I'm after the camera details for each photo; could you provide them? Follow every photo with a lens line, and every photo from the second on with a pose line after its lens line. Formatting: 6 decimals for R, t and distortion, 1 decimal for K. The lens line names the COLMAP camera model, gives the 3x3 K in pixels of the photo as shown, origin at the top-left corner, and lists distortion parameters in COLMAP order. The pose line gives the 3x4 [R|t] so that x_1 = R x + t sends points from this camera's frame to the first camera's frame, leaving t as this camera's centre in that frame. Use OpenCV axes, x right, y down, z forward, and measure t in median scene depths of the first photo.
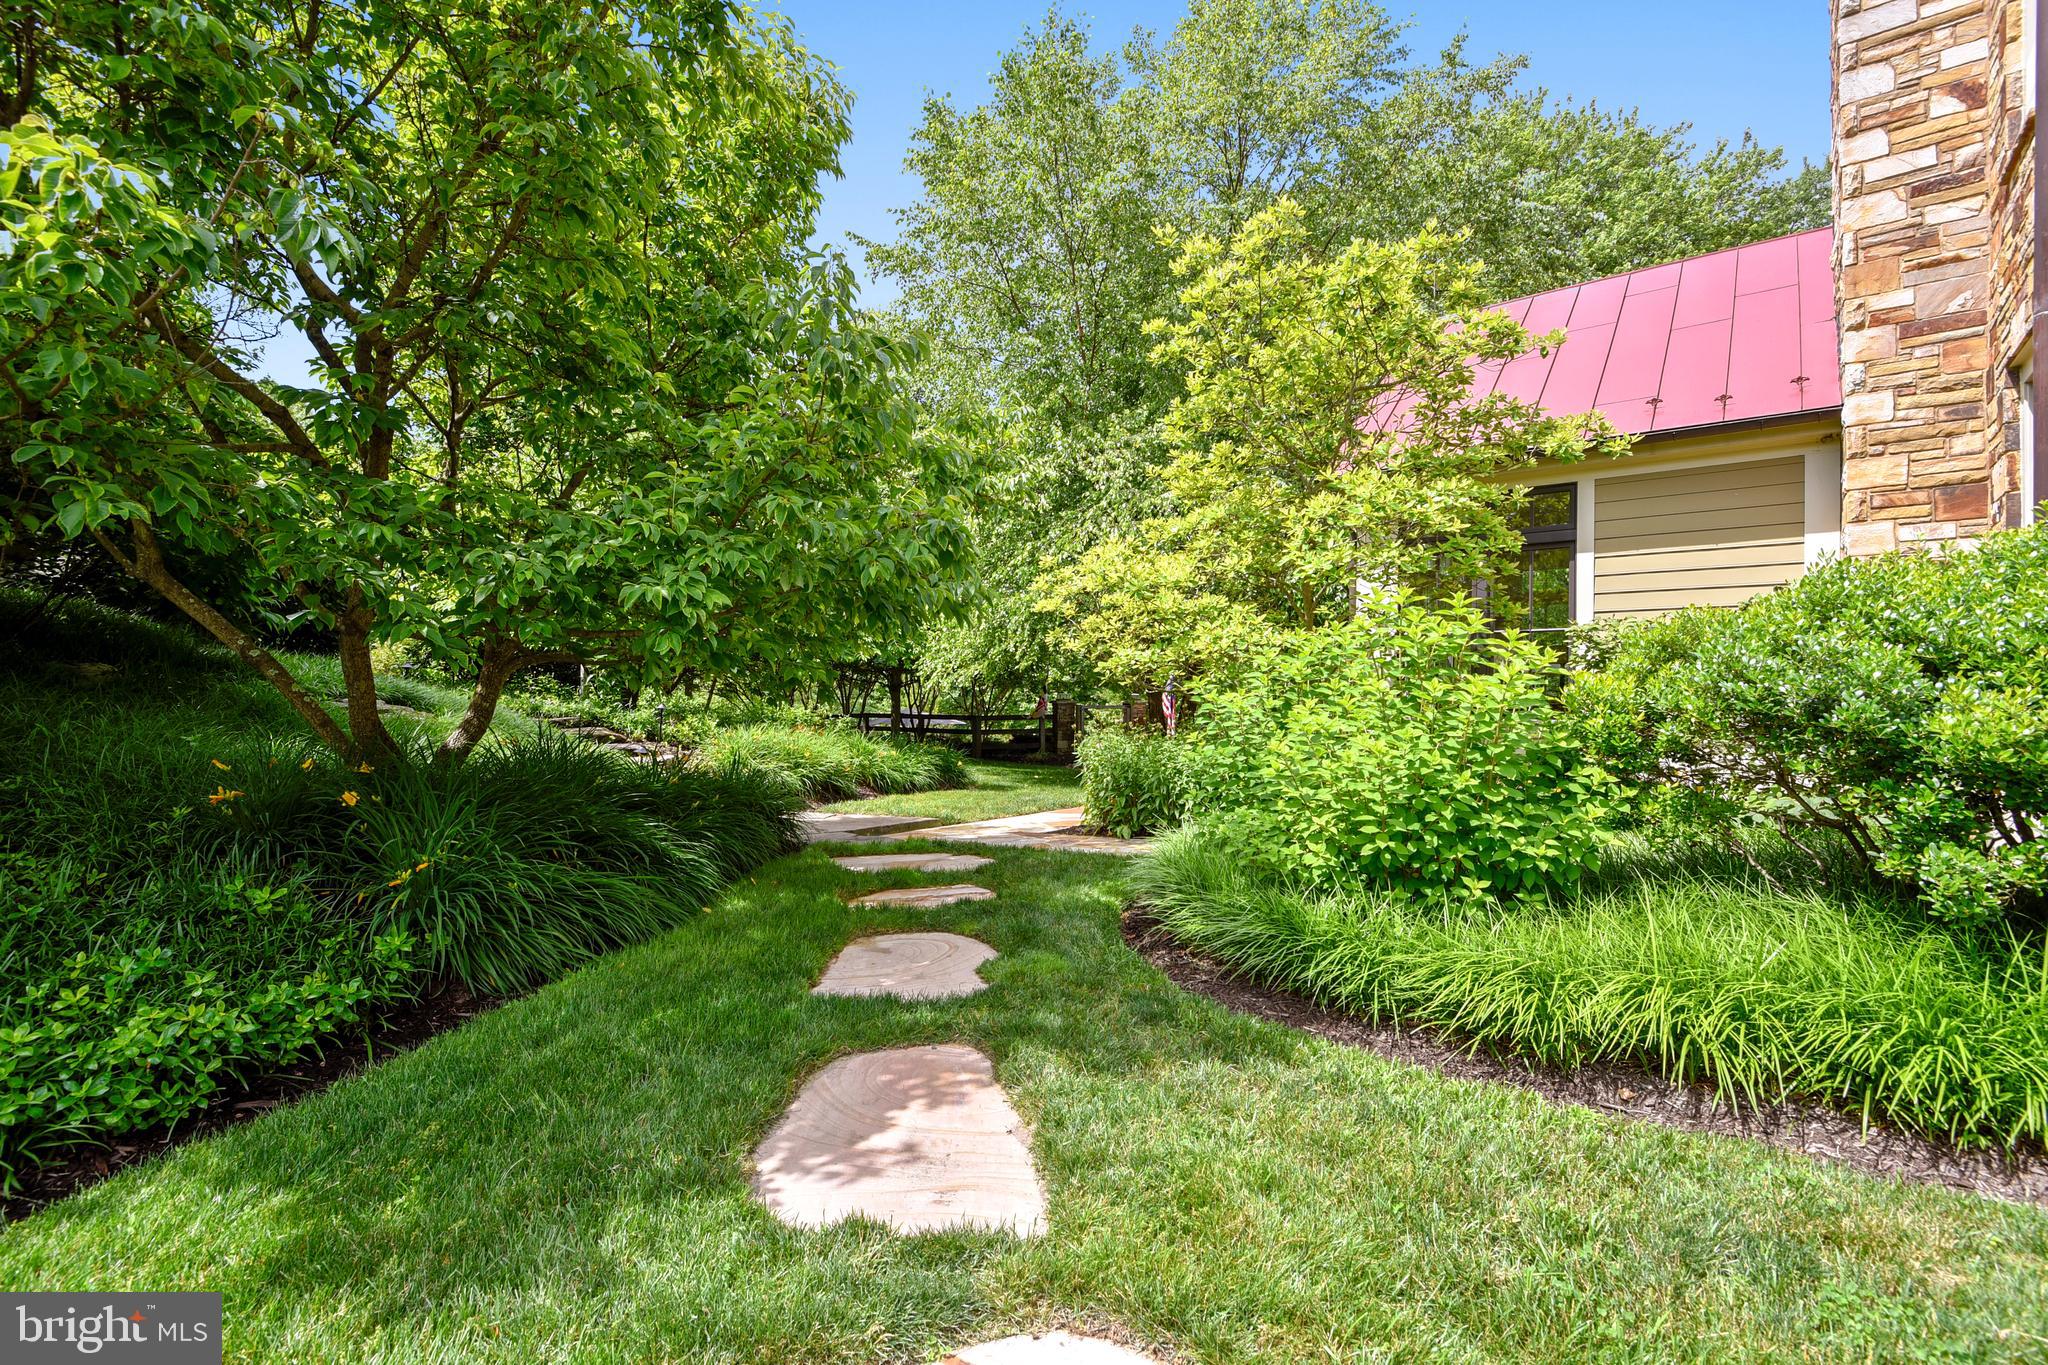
lens RADIAL K [[905.2, 0, 1005.0], [0, 905.2, 714.6], [0, 0, 1]] dist [-0.012418, 0.000029]
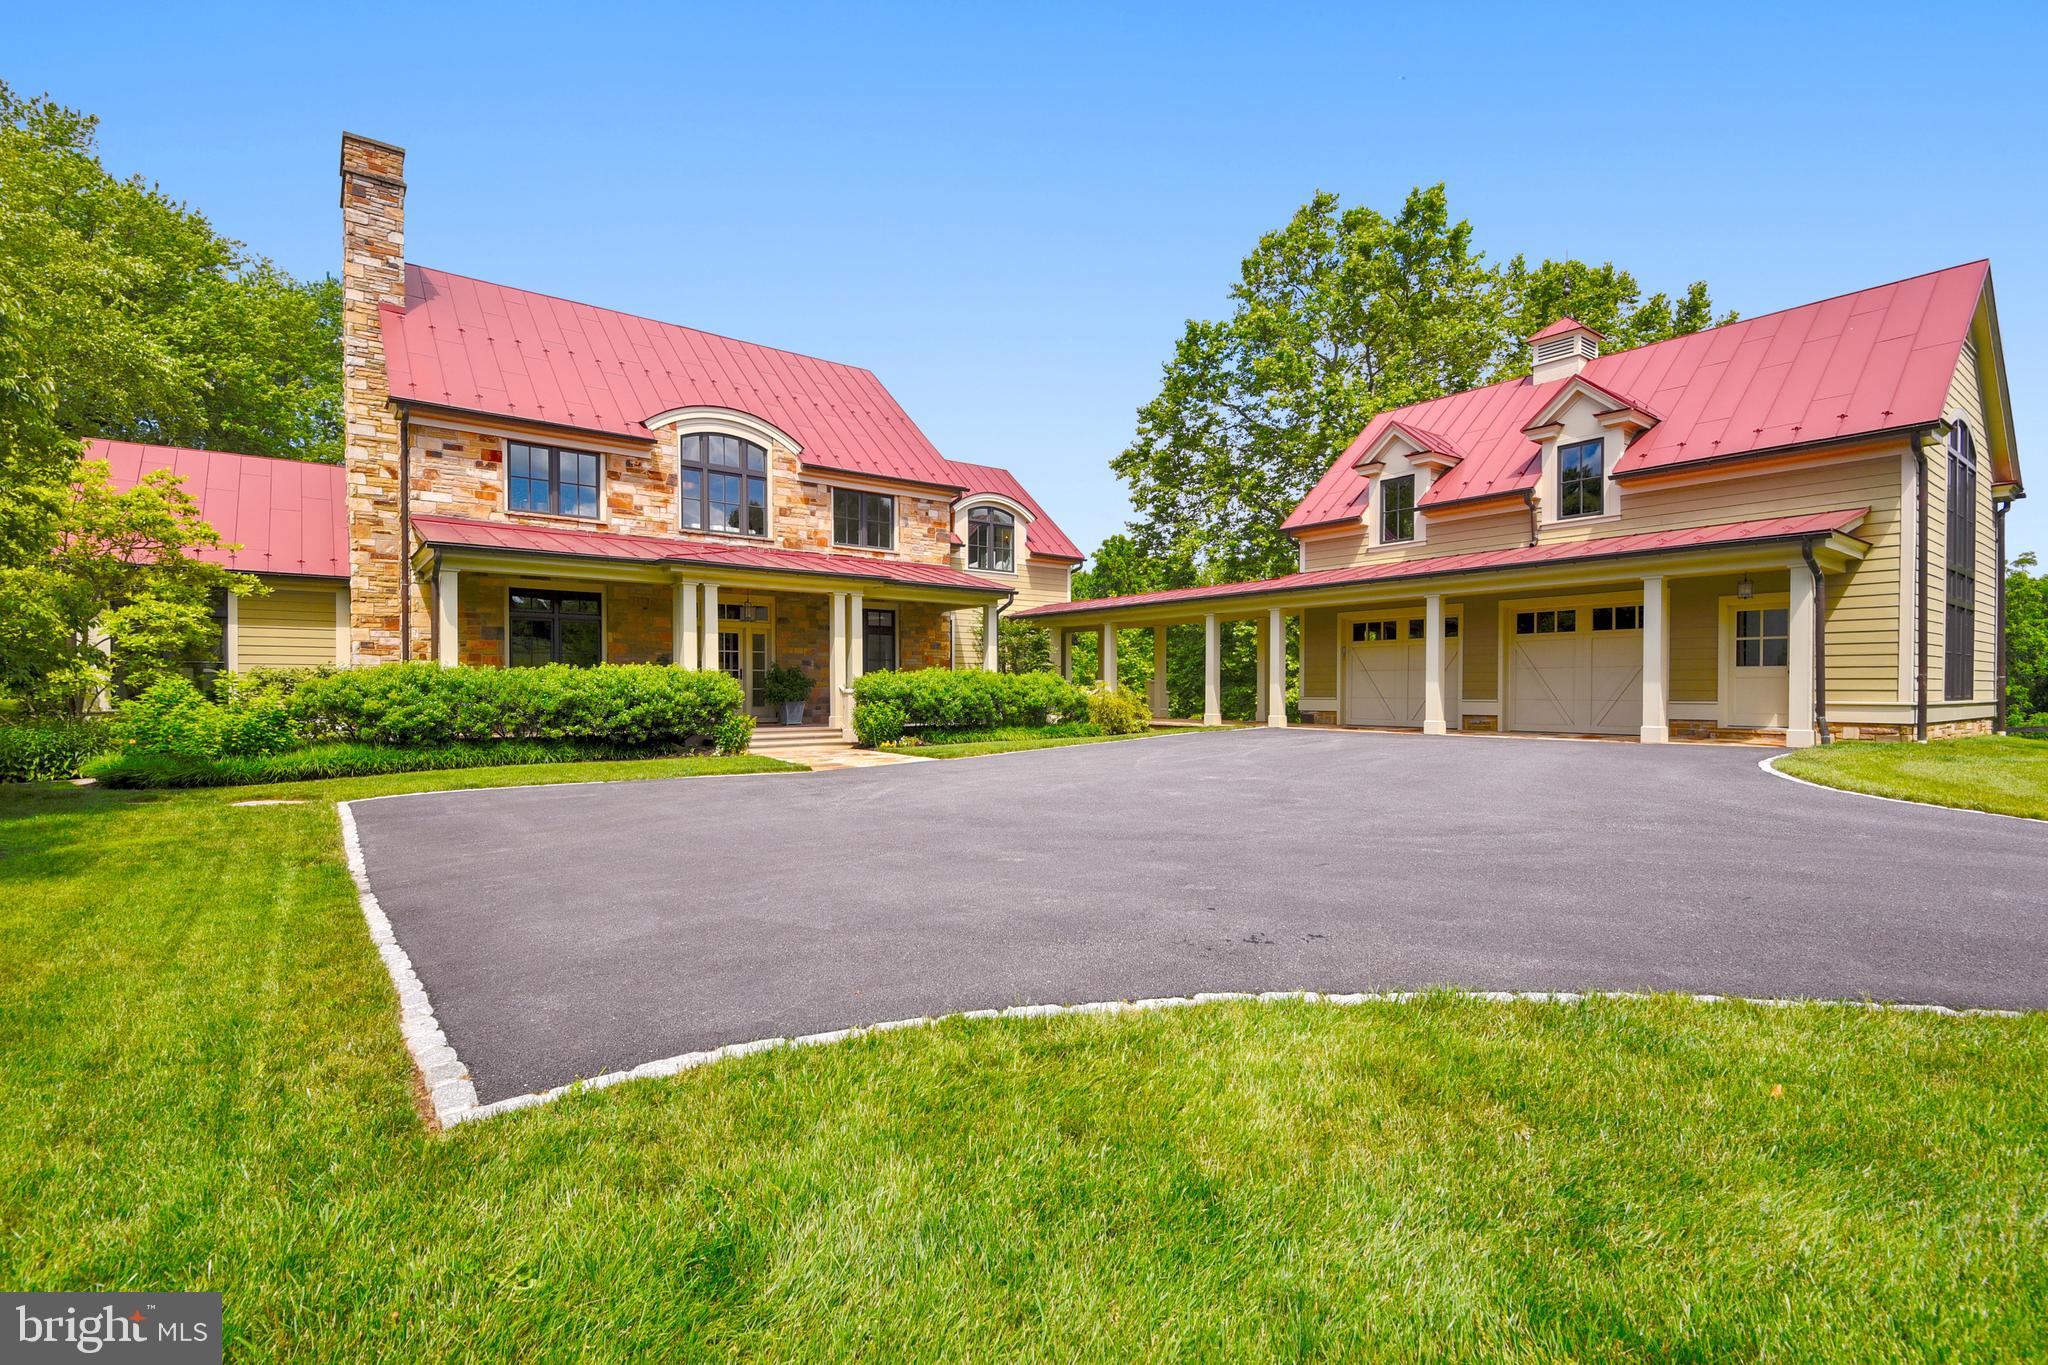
lens RADIAL K [[939.2, 0, 1024.0], [0, 939.2, 682.5], [0, 0, 1]] dist [0.002955, -0.000611]
pose [[0.204716, -0.003975, 0.978813, -1.320642], [0.020468, 0.999790, -0.000220, -0.018595], [-0.978607, 0.020079, 0.204755, -1.450178]]
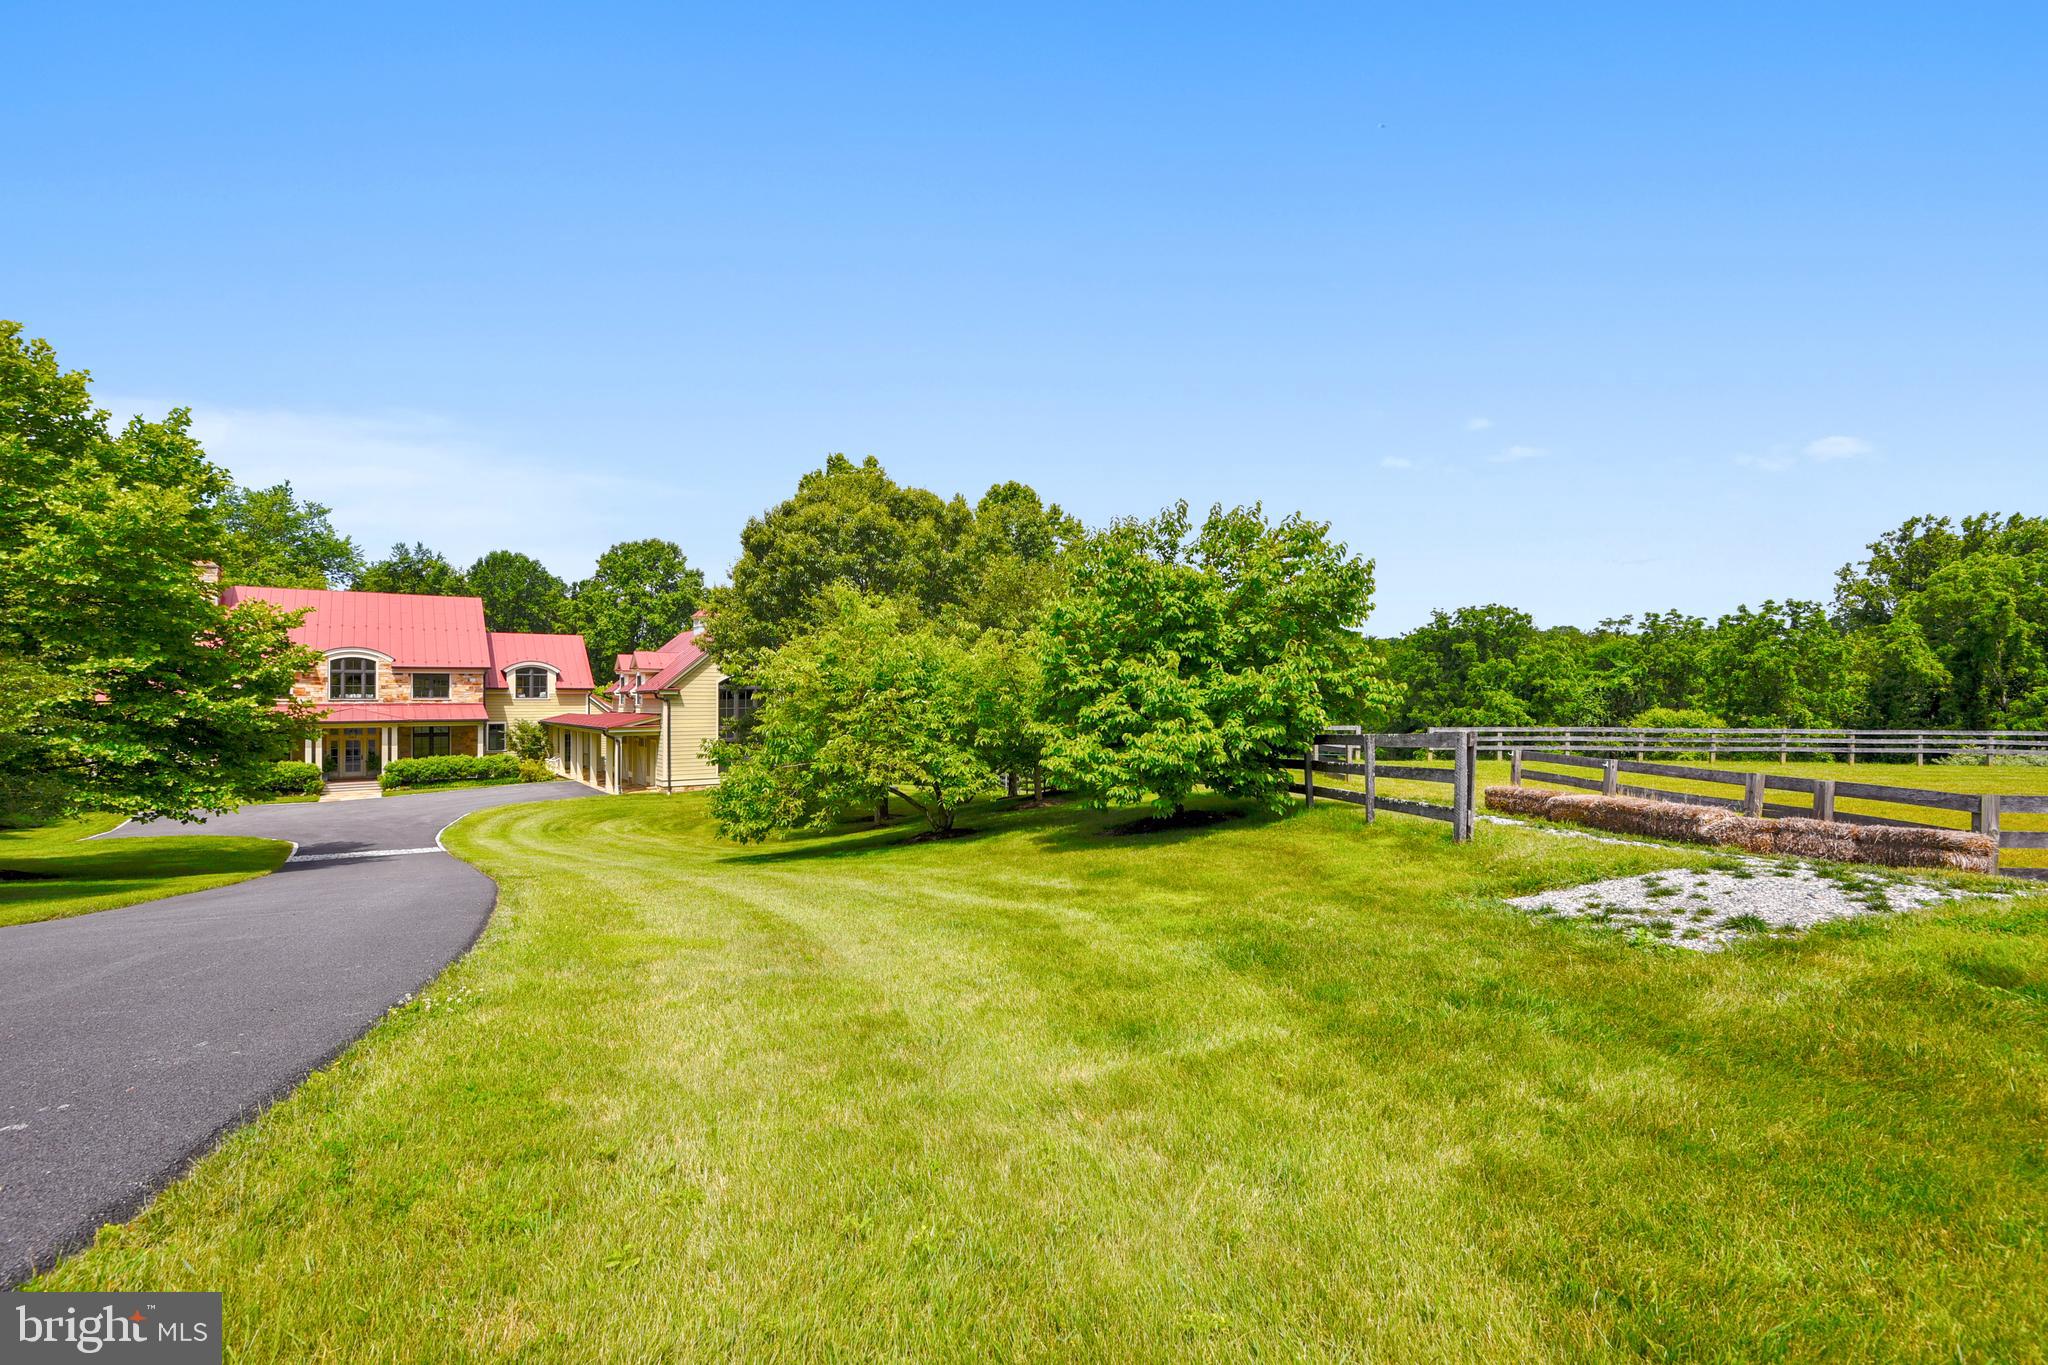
lens RADIAL K [[939.2, 0, 1024.0], [0, 939.2, 682.5], [0, 0, 1]] dist [0.002955, -0.000611]
pose [[0.259715, 0.006562, 0.965663, -4.272992], [0.025348, 0.999586, -0.013610, -0.430439], [-0.965353, 0.028013, 0.259441, -6.902116]]
